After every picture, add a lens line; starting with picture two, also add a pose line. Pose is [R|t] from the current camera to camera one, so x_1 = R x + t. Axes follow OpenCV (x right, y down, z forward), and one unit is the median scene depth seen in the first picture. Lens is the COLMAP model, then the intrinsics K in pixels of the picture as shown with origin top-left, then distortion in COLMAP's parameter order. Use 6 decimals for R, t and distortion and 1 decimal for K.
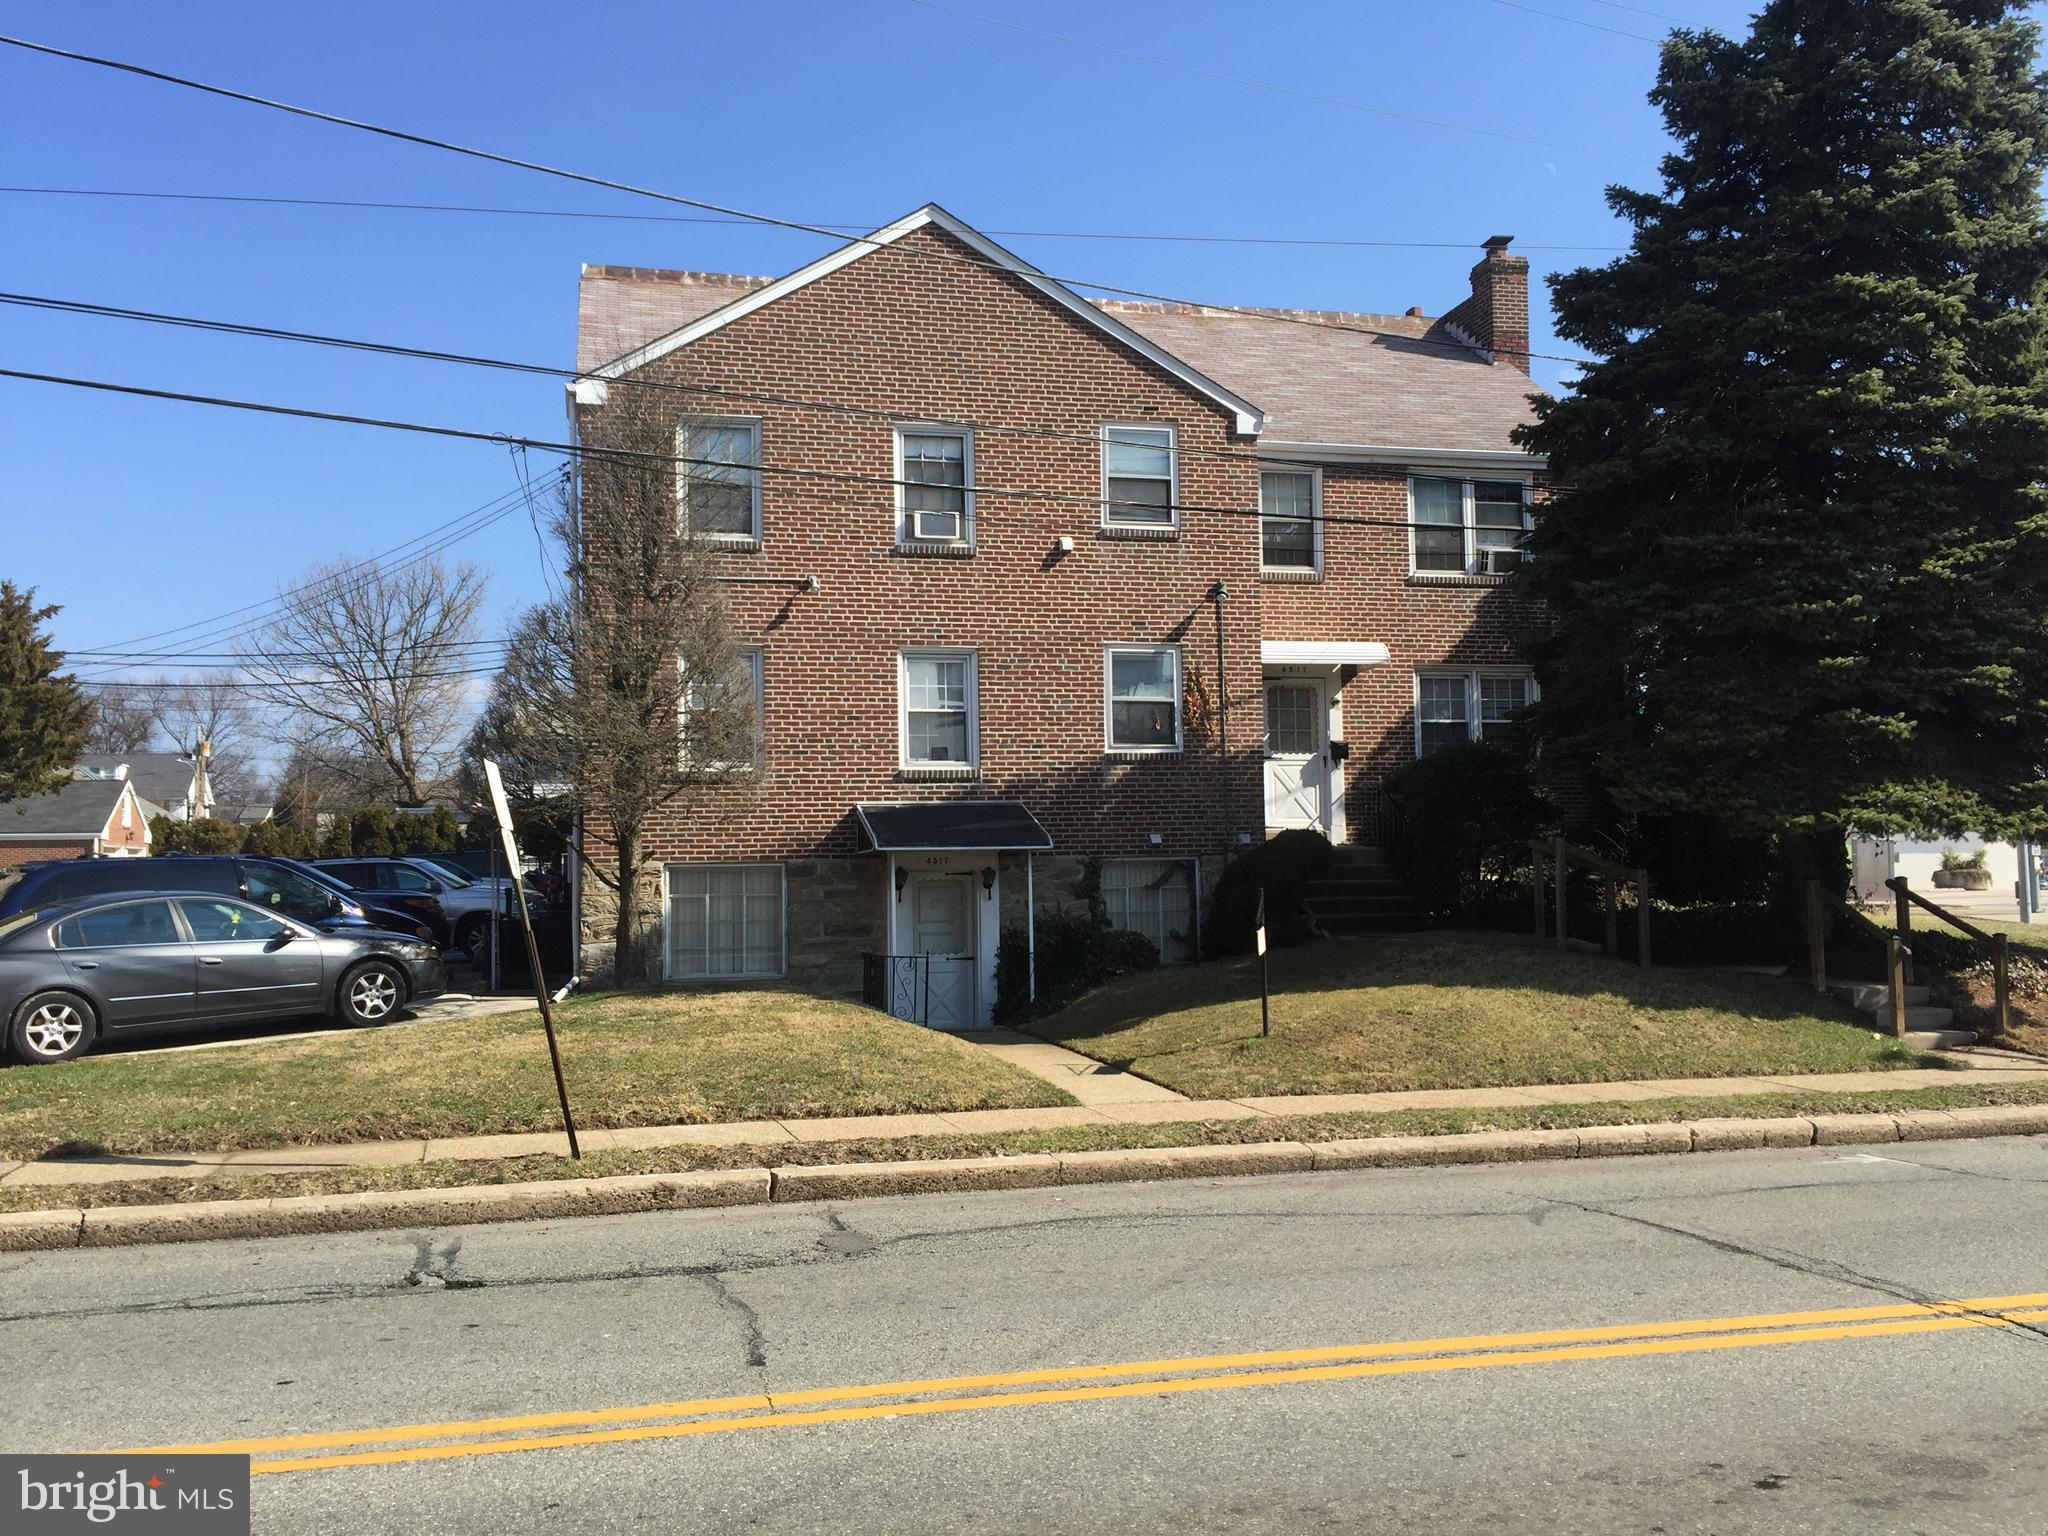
lens RADIAL K [[1775.2, 0, 1006.4], [0, 1775.2, 719.7], [0, 0, 1]] dist [0.095609, -0.124321]
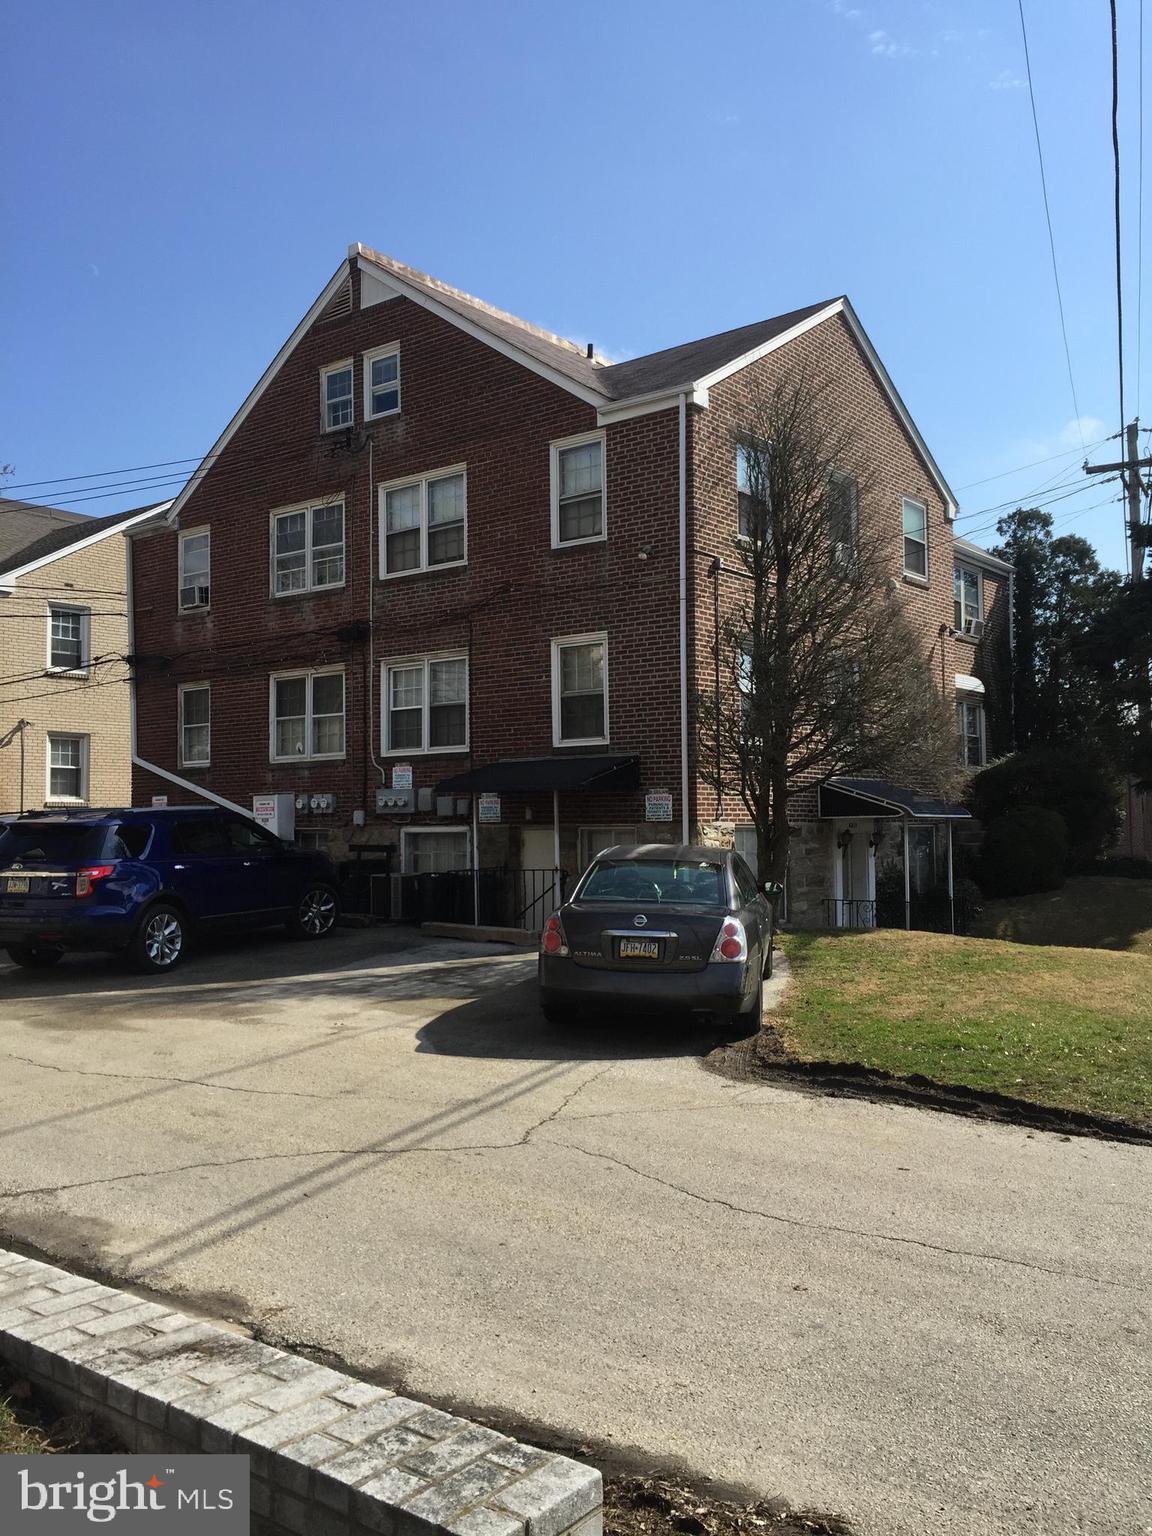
lens RADIAL K [[1331.4, 0, 572.8], [0, 1331.4, 773.7], [0, 0, 1]] dist [0.095609, -0.124321]
pose [[0.763041, 0.033761, 0.645467, -0.752370], [-0.056854, 0.998270, 0.014995, 0.037843], [-0.643844, -0.048139, 0.763641, 0.385581]]
